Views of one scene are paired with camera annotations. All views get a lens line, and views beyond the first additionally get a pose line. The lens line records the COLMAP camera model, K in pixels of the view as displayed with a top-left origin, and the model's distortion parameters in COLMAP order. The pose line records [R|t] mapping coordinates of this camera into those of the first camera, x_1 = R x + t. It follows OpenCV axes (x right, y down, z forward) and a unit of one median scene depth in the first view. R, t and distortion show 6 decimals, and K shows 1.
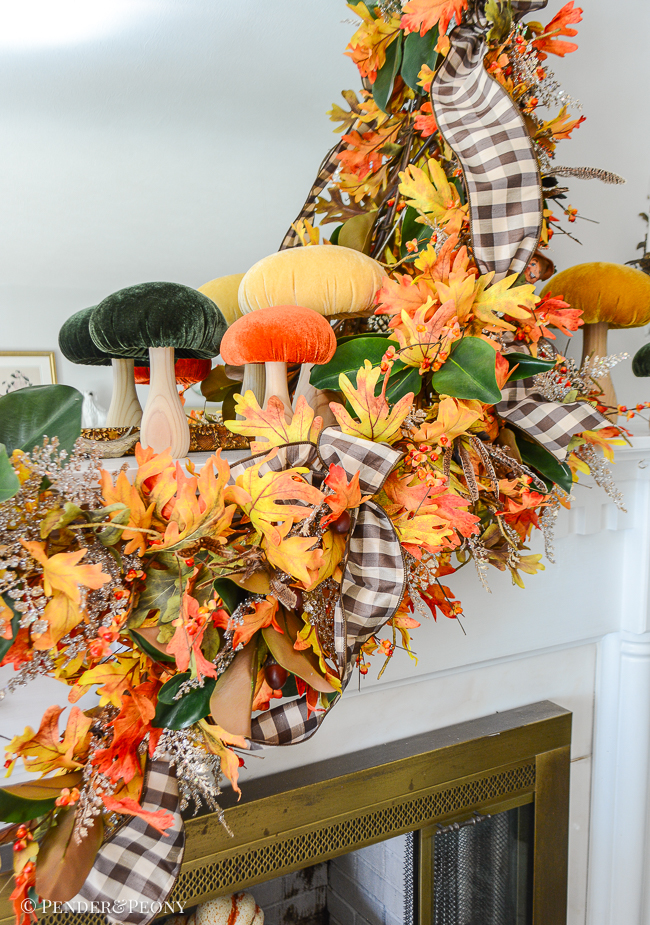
lens RADIAL K [[851.7, 0, 340.6], [0, 851.7, 506.2], [0, 0, 1]] dist [0.090358, -0.134706]
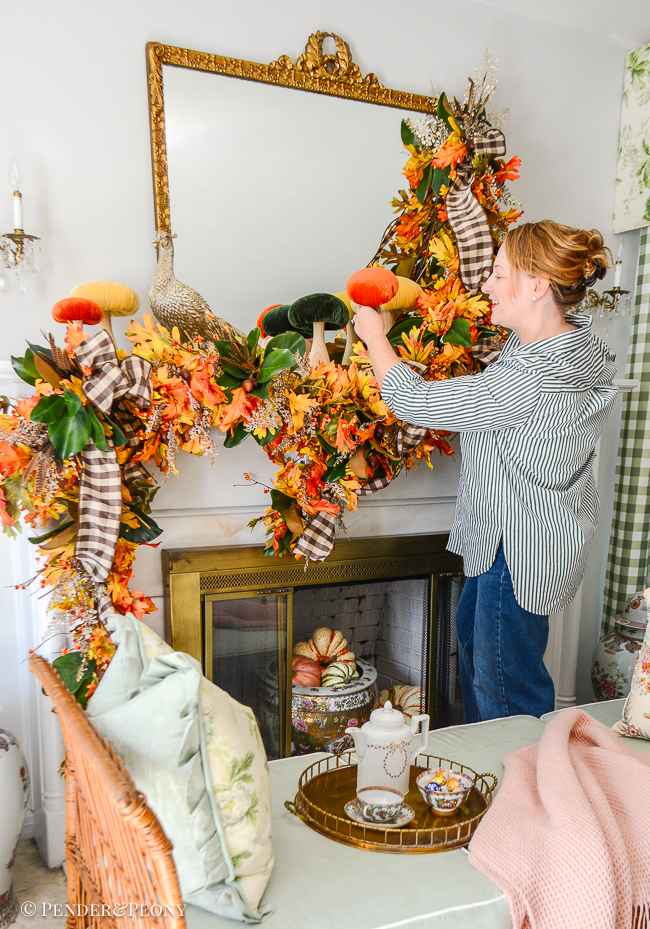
lens RADIAL K [[894.0, 0, 320.4], [0, 894.0, 607.4], [0, 0, 1]] dist [0.065049, -0.075231]
pose [[0.999163, 0.017822, -0.036812, -0.111208], [-0.015664, 0.998188, 0.058090, 0.419458], [0.037781, -0.057464, 0.997632, -1.384436]]
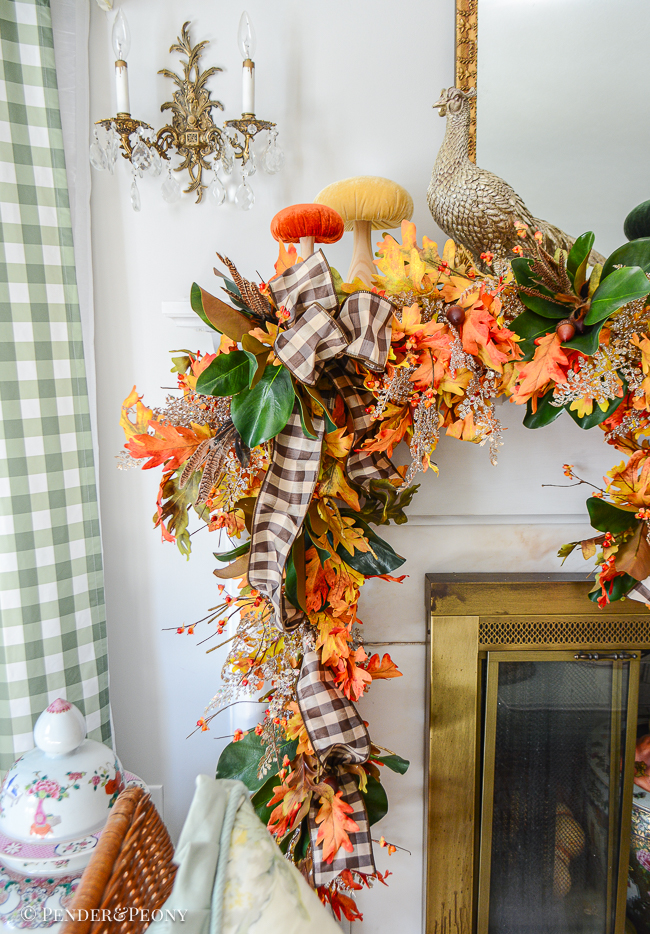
lens RADIAL K [[904.1, 0, 325.0], [0, 904.1, 467.0], [0, 0, 1]] dist [0.100936, -0.128327]
pose [[0.885306, 0.073063, -0.459234, -0.067196], [-0.073837, 0.997137, 0.016302, 0.222539], [0.459110, 0.019476, 0.888166, -0.546642]]
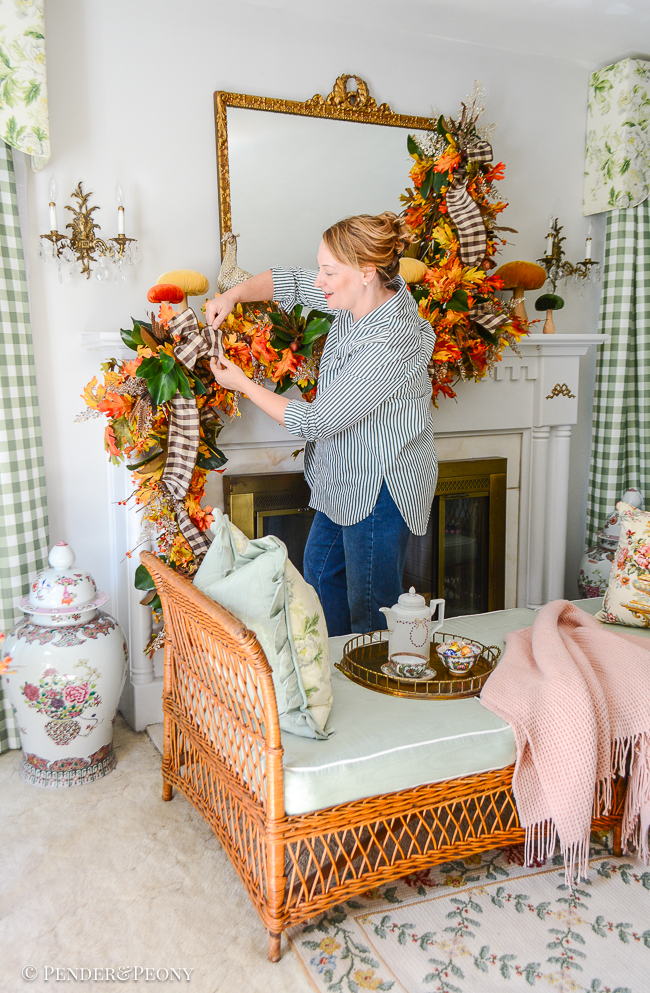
lens RADIAL K [[843.8, 0, 266.7], [0, 843.8, 485.6], [0, 0, 1]] dist [0.062589, -0.082673]
pose [[0.995108, 0.005495, -0.098644, -0.195757], [-0.006936, 0.999874, -0.014276, 0.481075], [0.098553, 0.014890, 0.995020, -1.792672]]
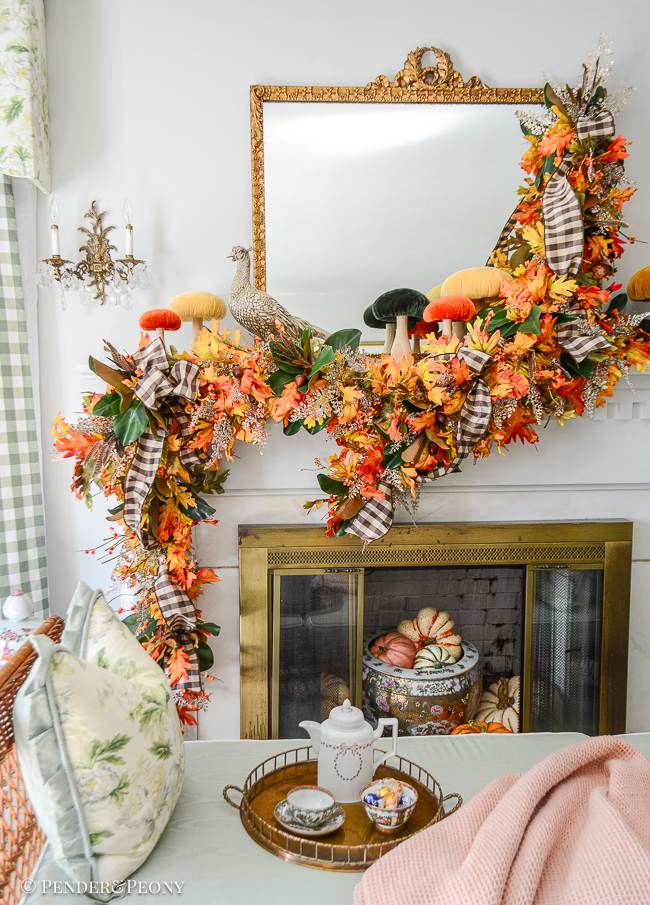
lens RADIAL K [[837.4, 0, 284.7], [0, 837.4, 482.6], [0, 0, 1]] dist [0.079683, -0.116604]
pose [[0.892857, 0.055312, -0.446930, 0.554361], [-0.066743, 0.997721, -0.009860, 0.308739], [0.445367, 0.038633, 0.894514, -1.164315]]
